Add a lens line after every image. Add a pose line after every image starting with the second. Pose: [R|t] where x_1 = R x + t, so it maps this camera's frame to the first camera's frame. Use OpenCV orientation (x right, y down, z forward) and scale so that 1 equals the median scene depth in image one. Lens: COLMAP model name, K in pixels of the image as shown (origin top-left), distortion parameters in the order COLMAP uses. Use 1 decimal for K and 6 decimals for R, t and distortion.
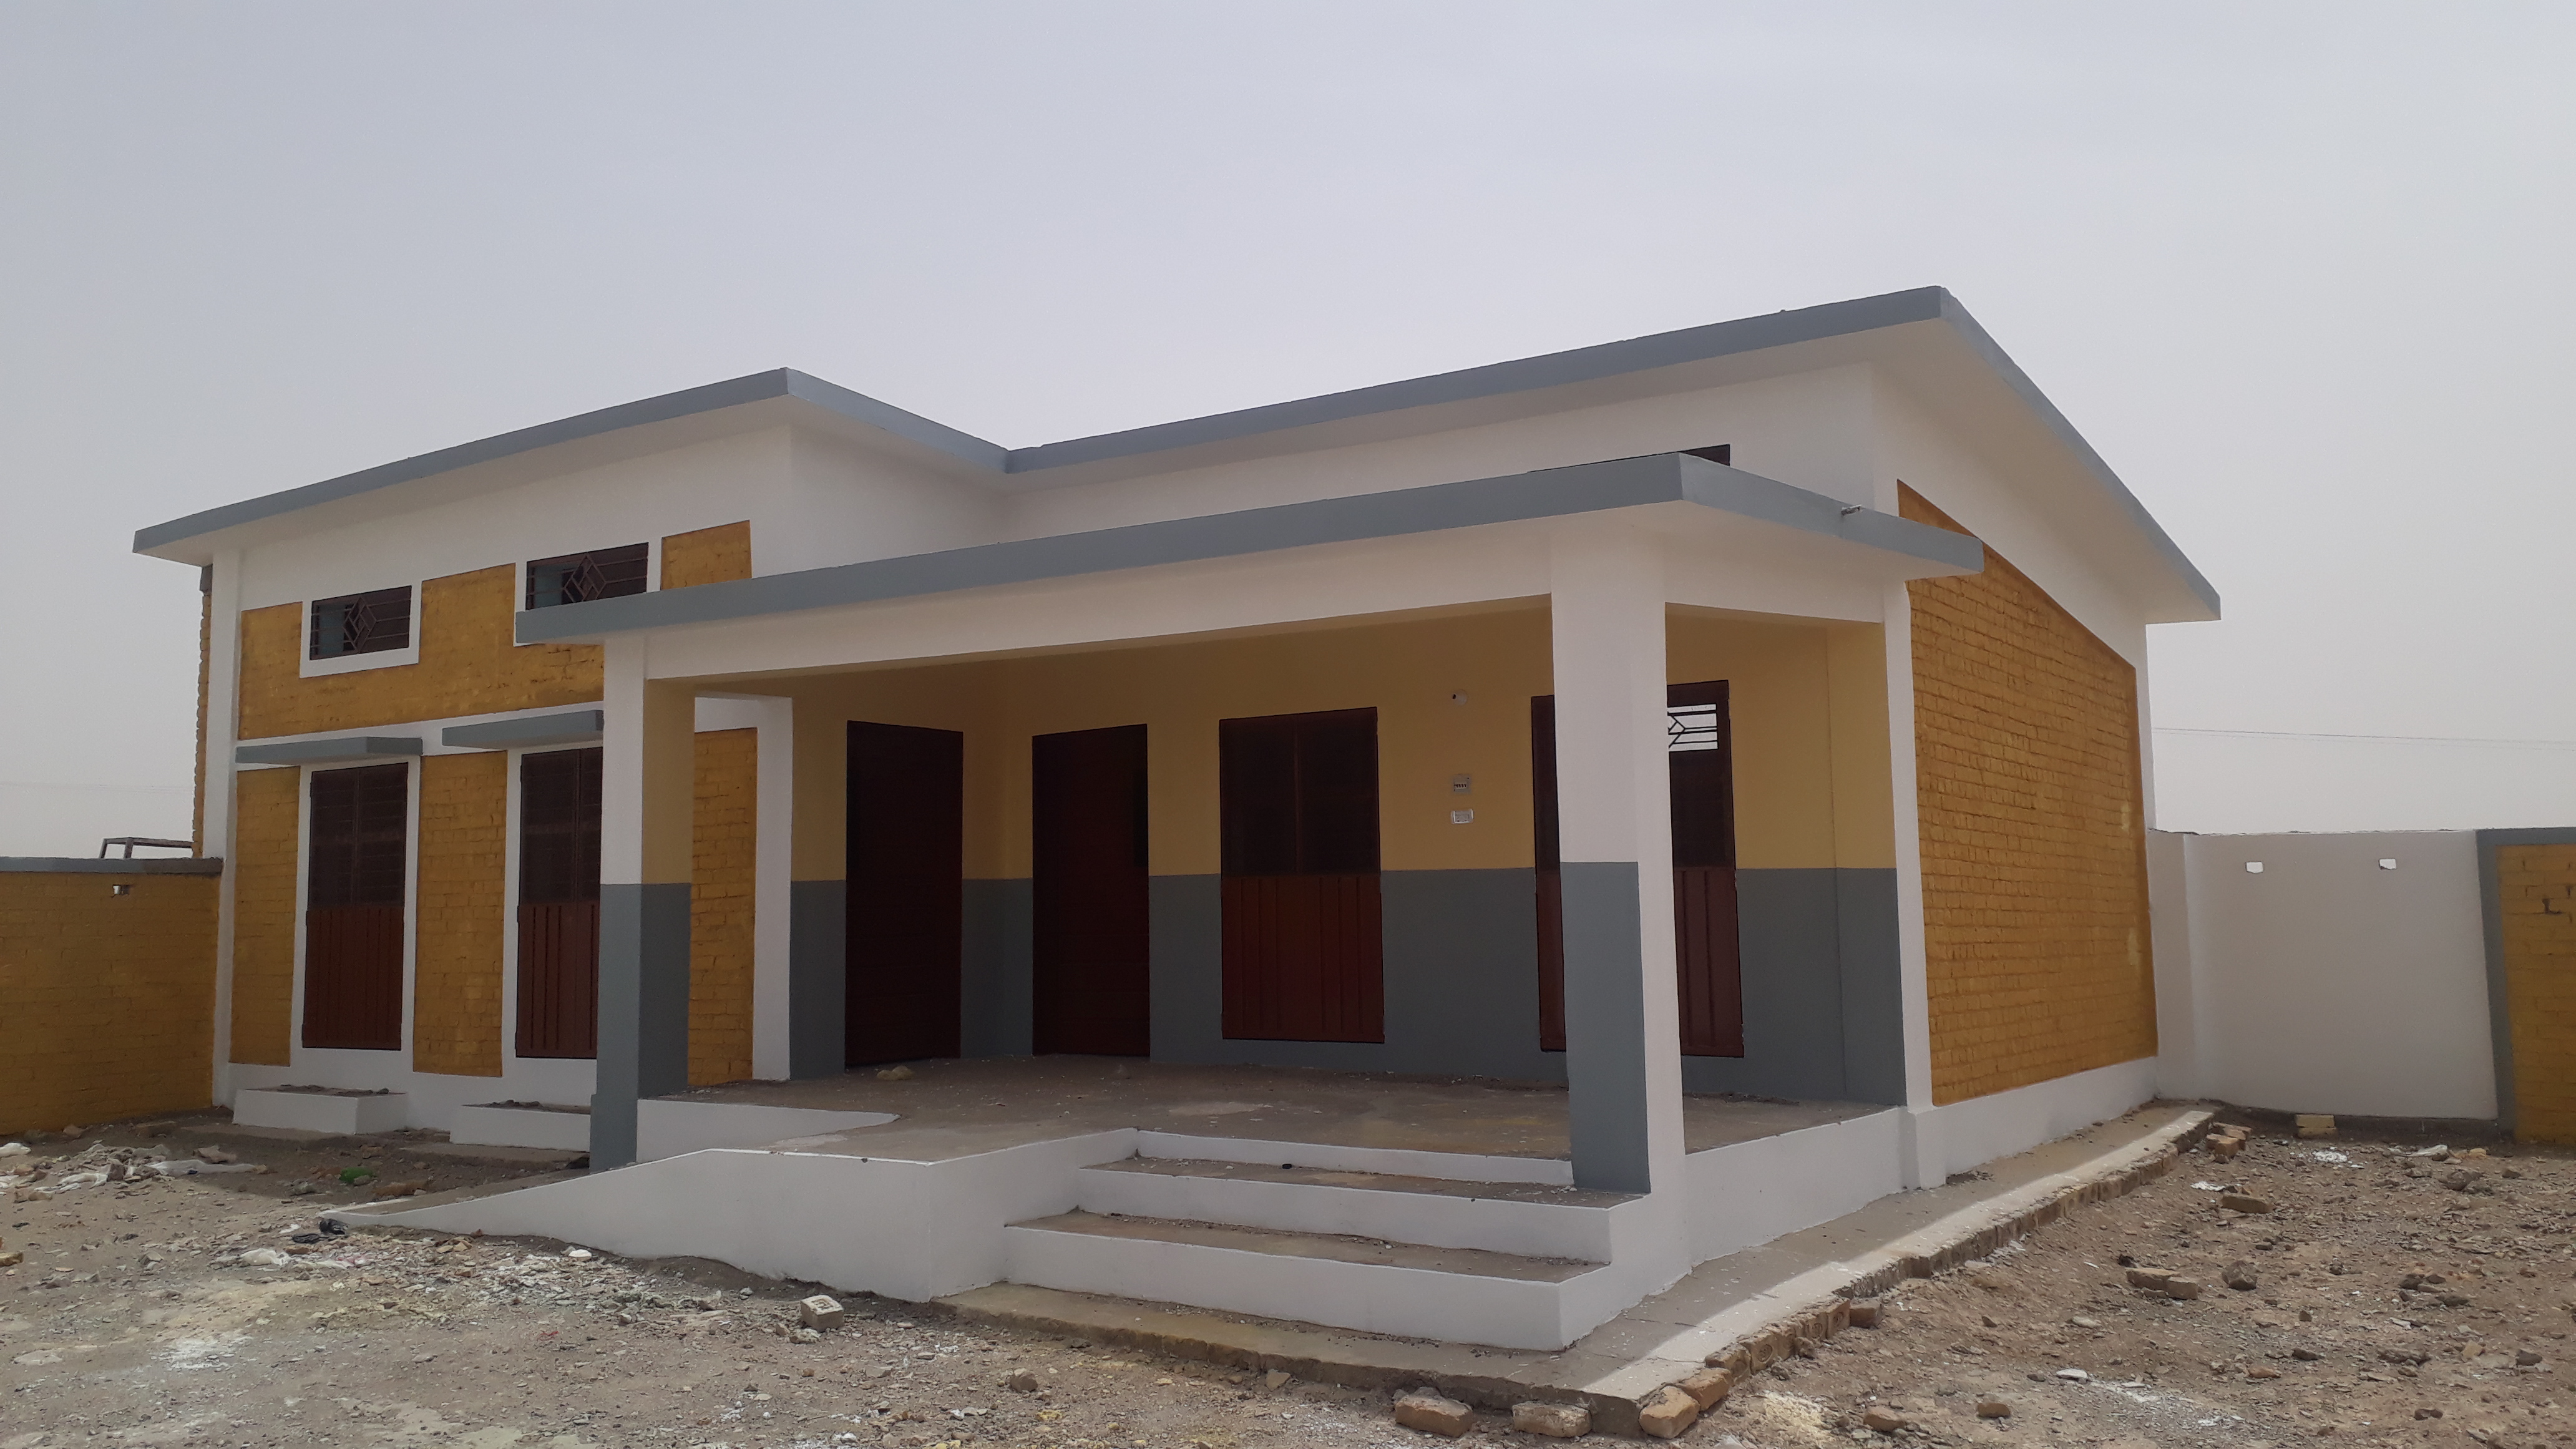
lens RADIAL K [[2021.2, 0, 1290.3], [0, 2021.2, 716.6], [0, 0, 1]] dist [0.052209, -0.066256]
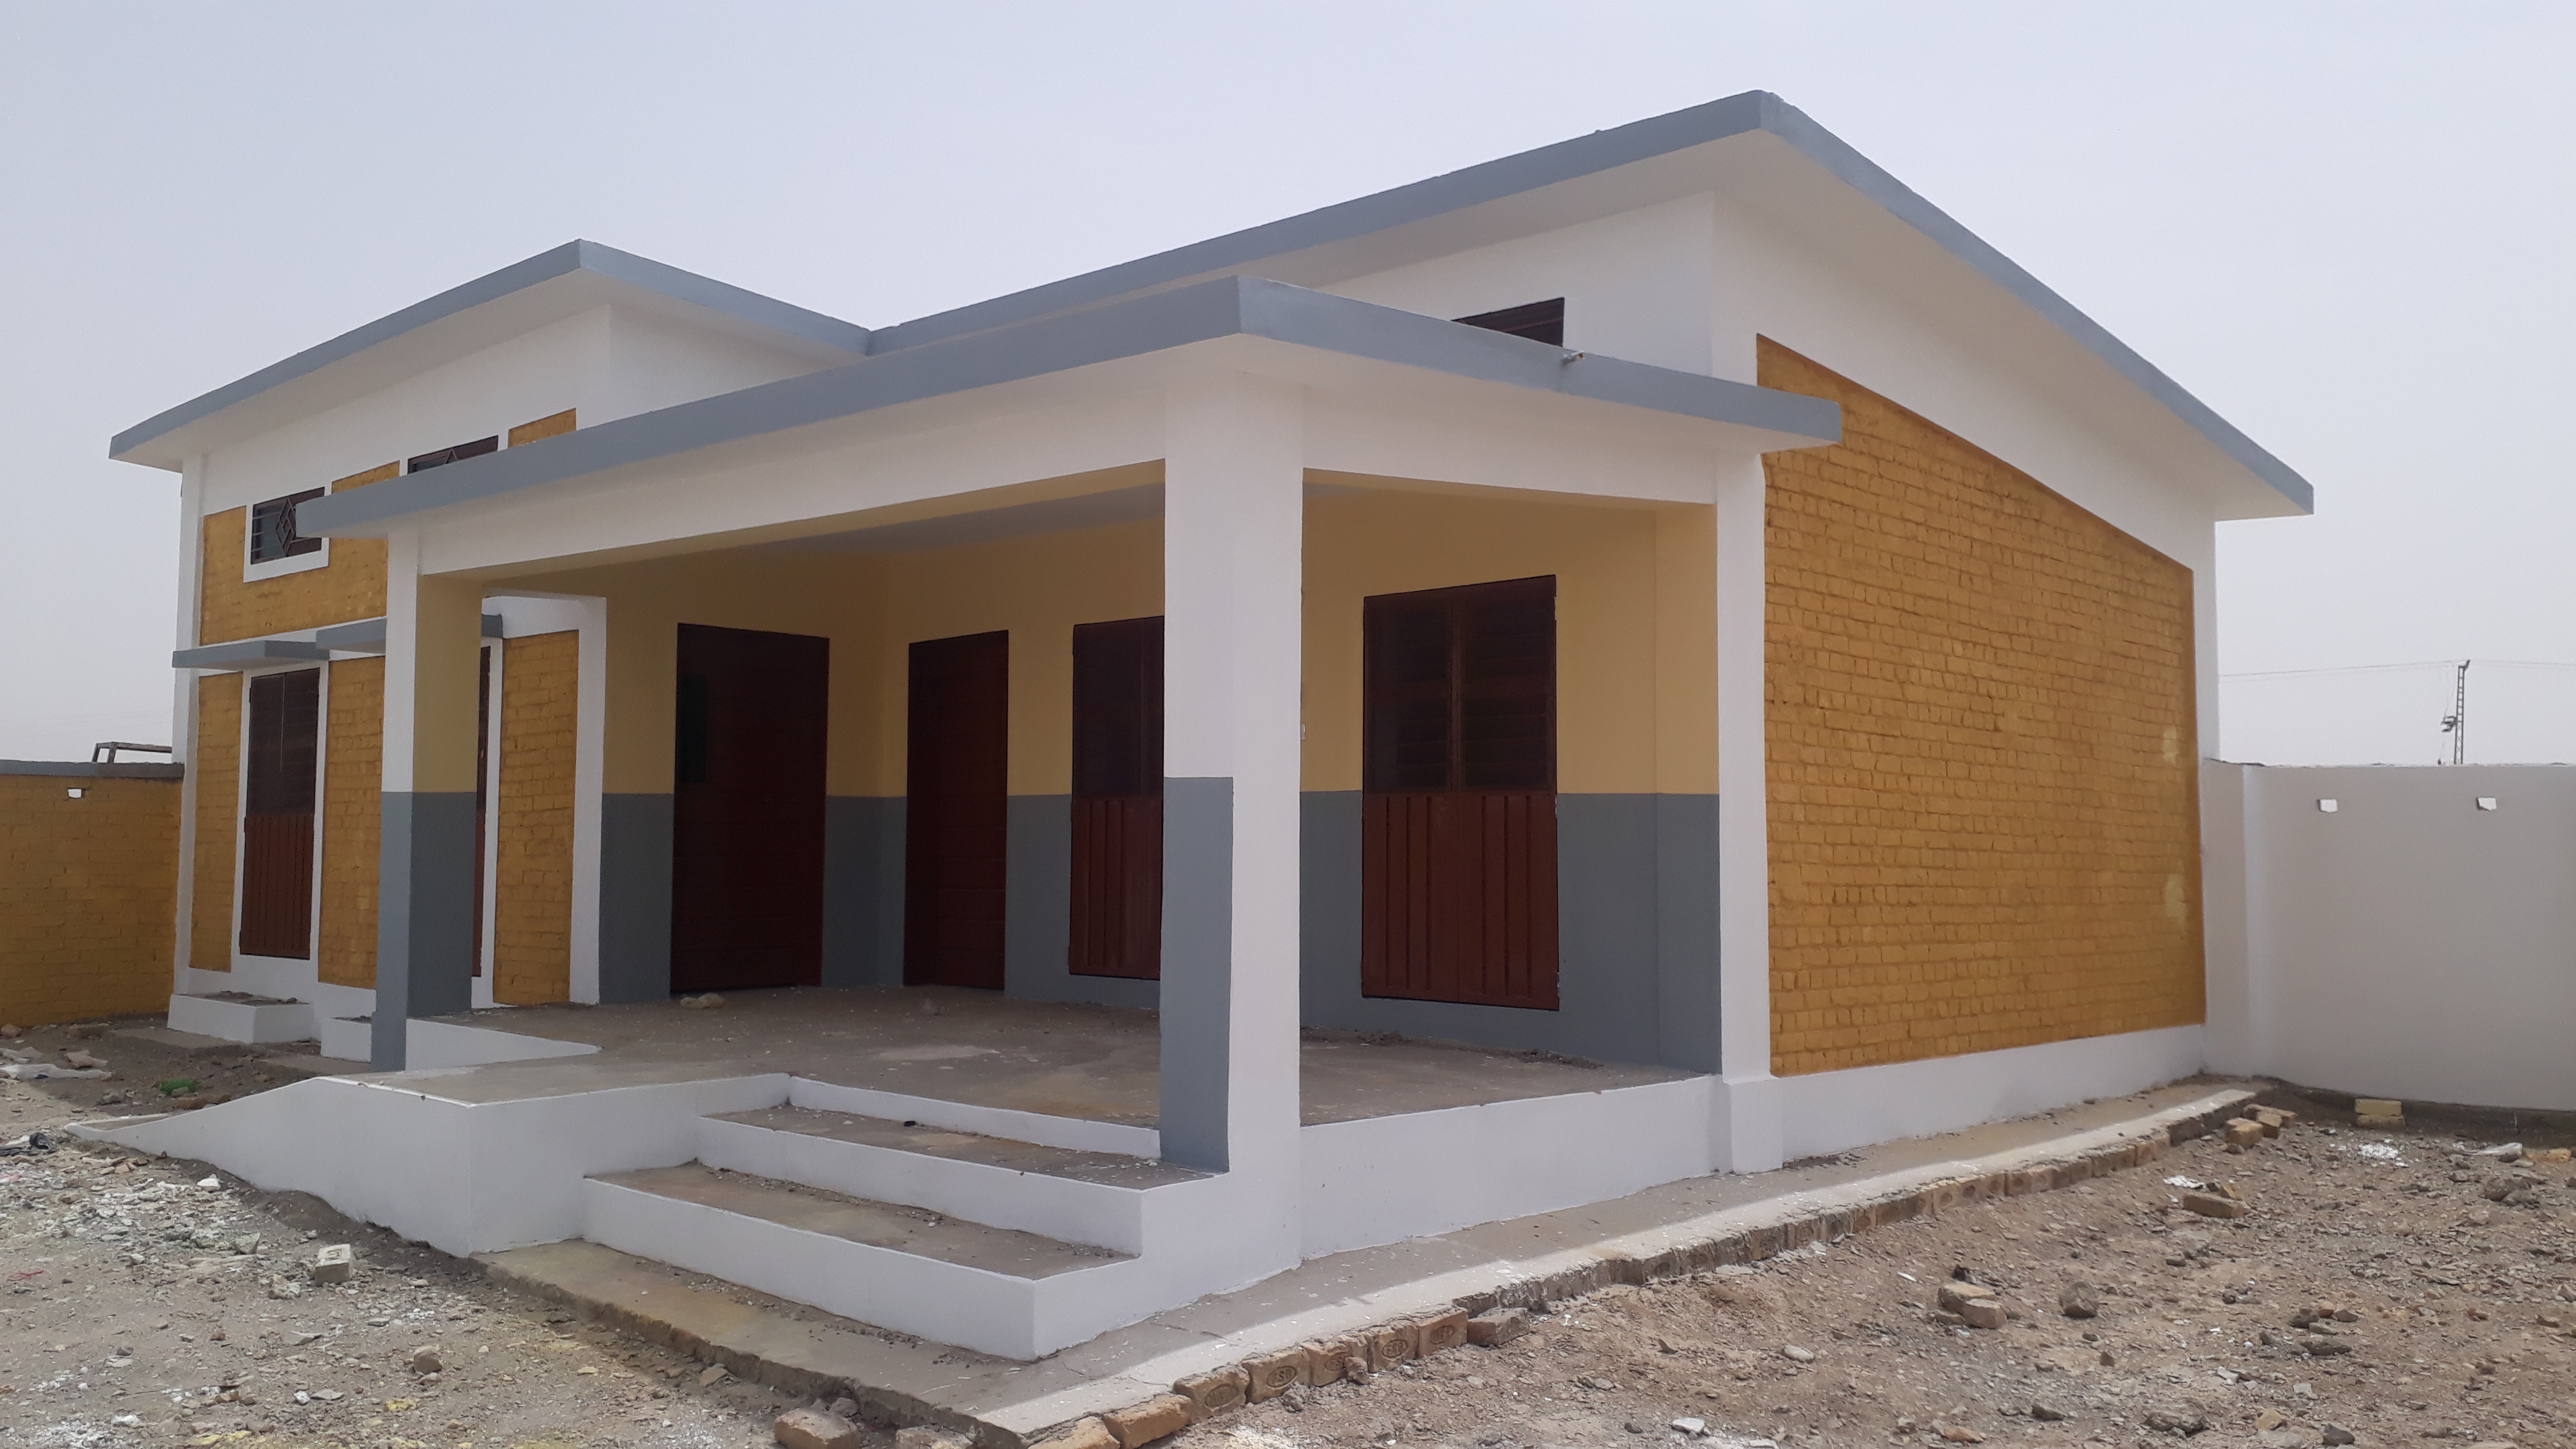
lens RADIAL K [[2021.2, 0, 1285.5], [0, 2021.2, 720.5], [0, 0, 1]] dist [0.052209, -0.066256]
pose [[0.988202, 0.010152, -0.152817, 0.197103], [-0.004663, 0.999332, 0.036239, 0.011354], [0.153083, -0.035098, 0.987590, 0.113769]]
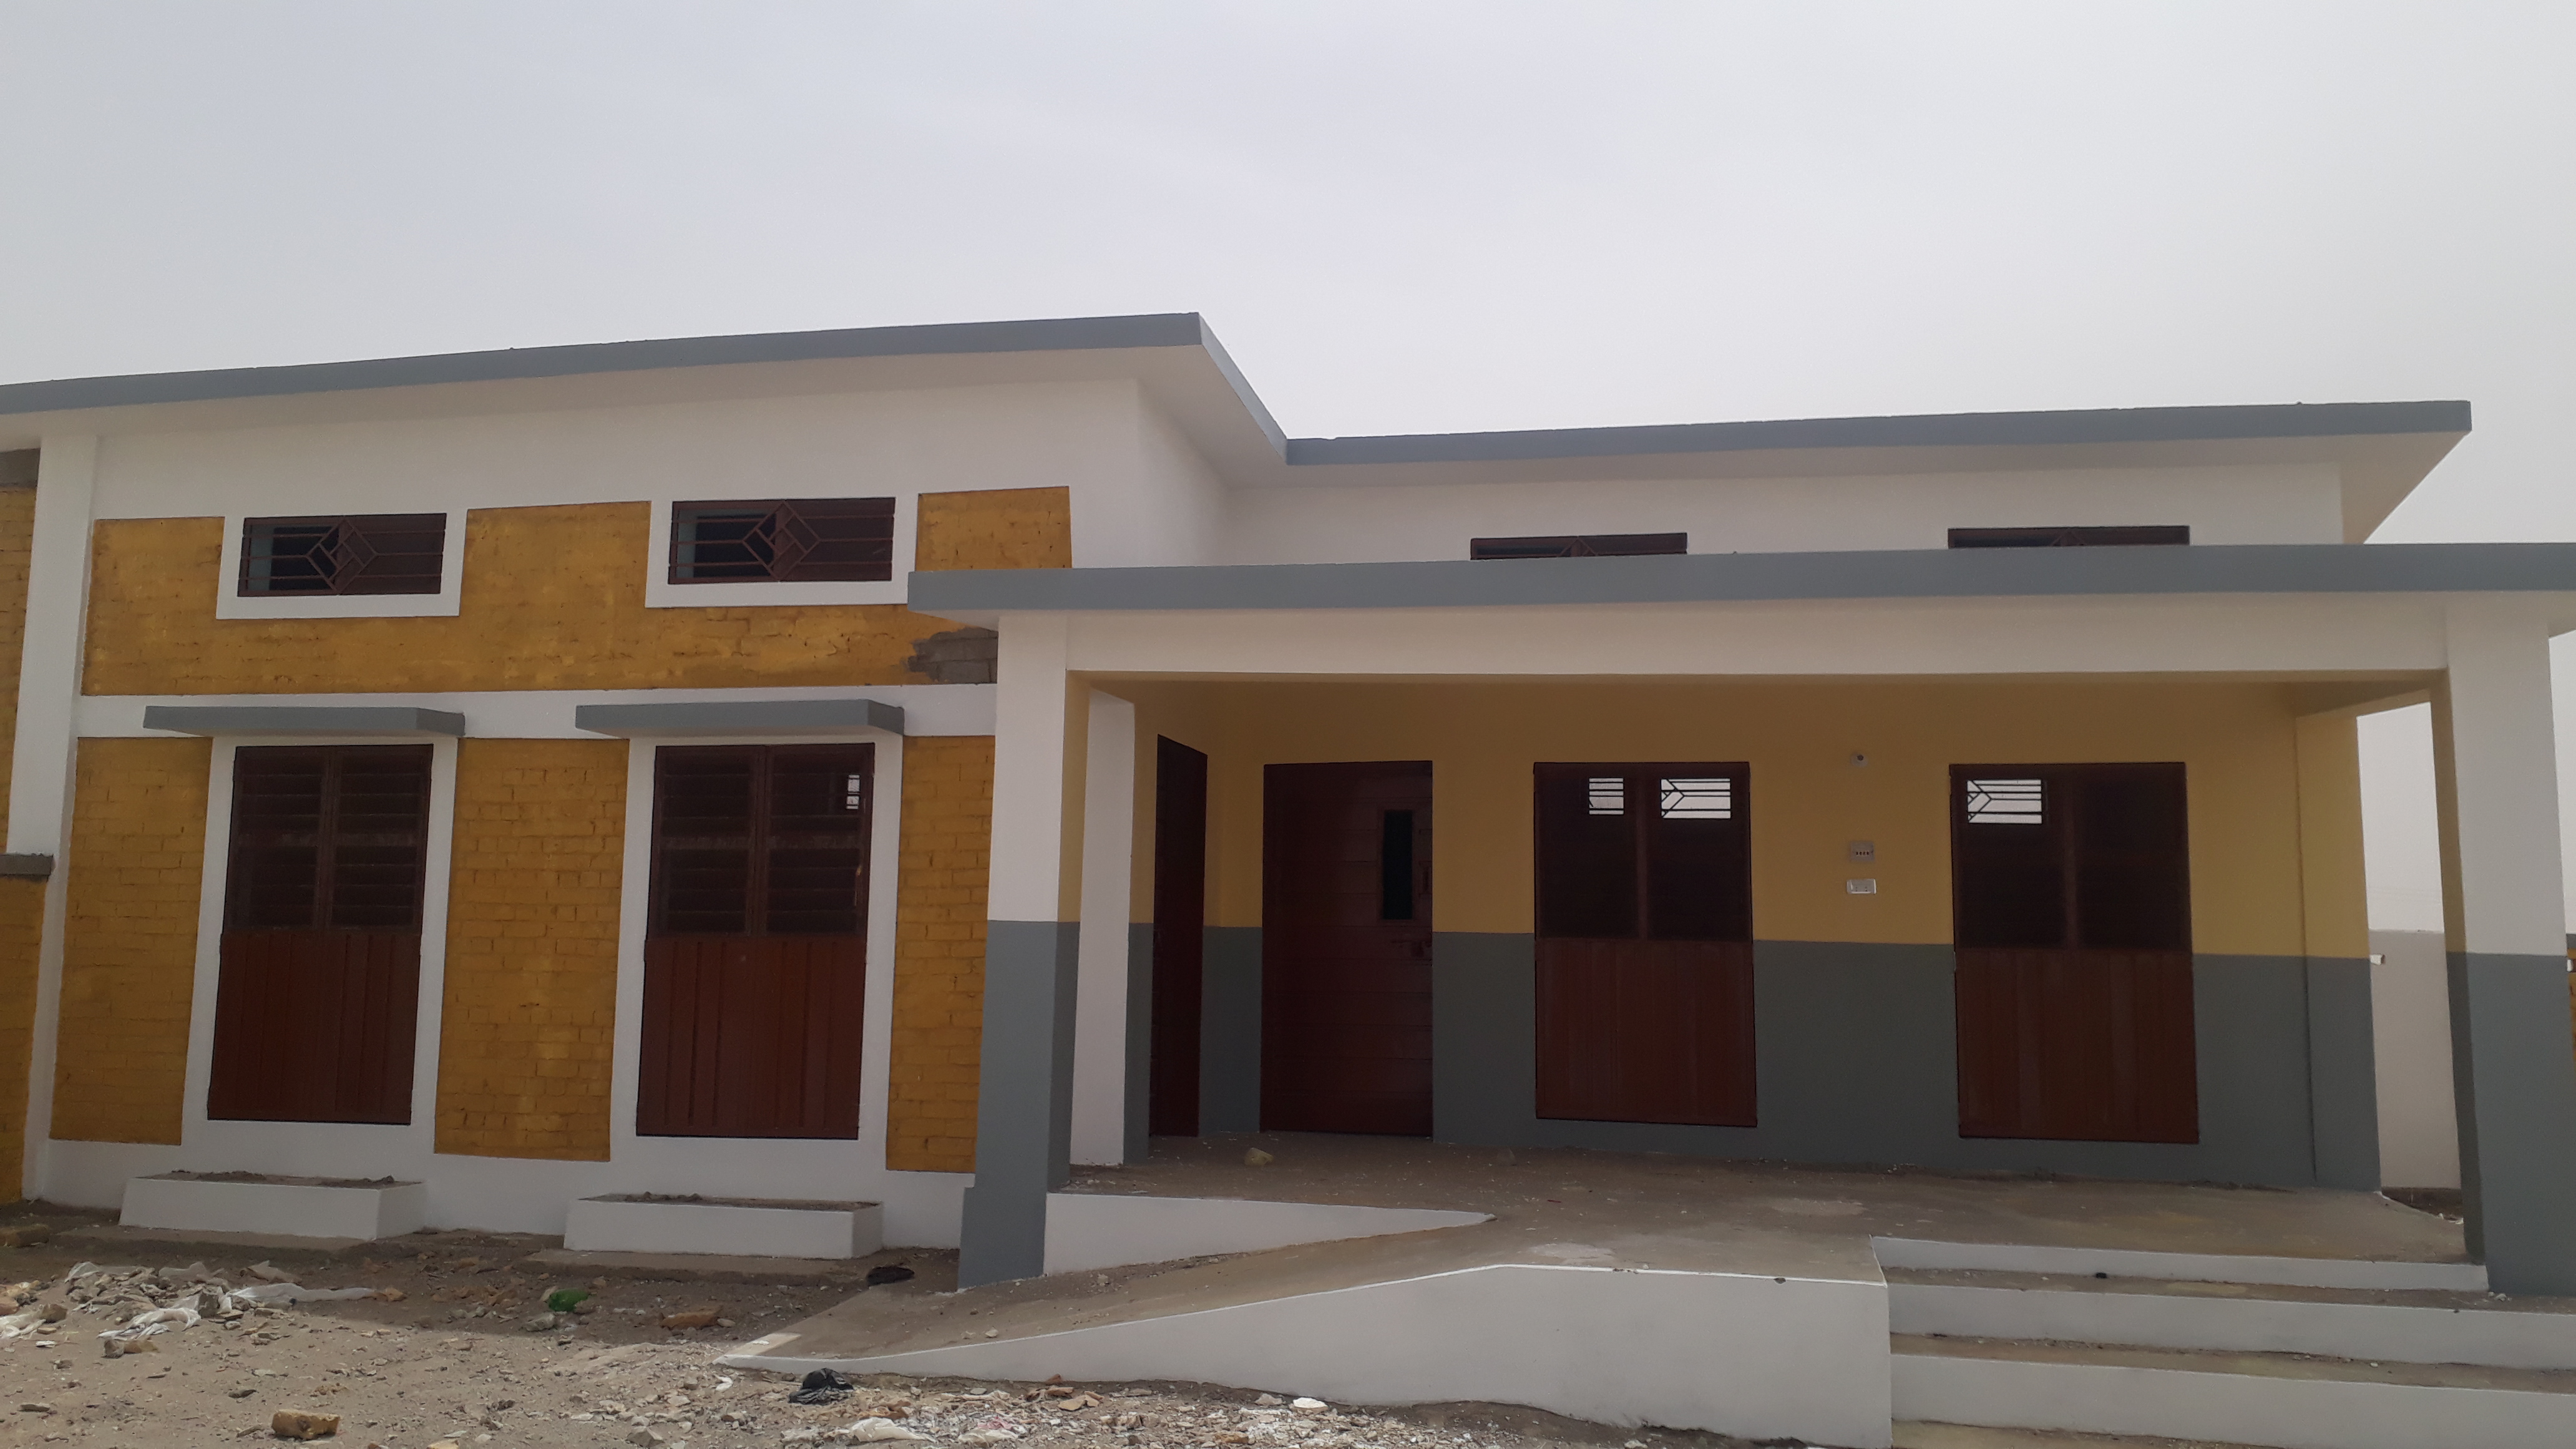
lens RADIAL K [[2021.2, 0, 1283.6], [0, 2021.2, 717.9], [0, 0, 1]] dist [0.052209, -0.066256]
pose [[0.925933, 0.076973, 0.369760, -0.470449], [-0.067358, 0.996972, -0.038865, 0.023254], [-0.371632, 0.011080, 0.928314, 0.195657]]
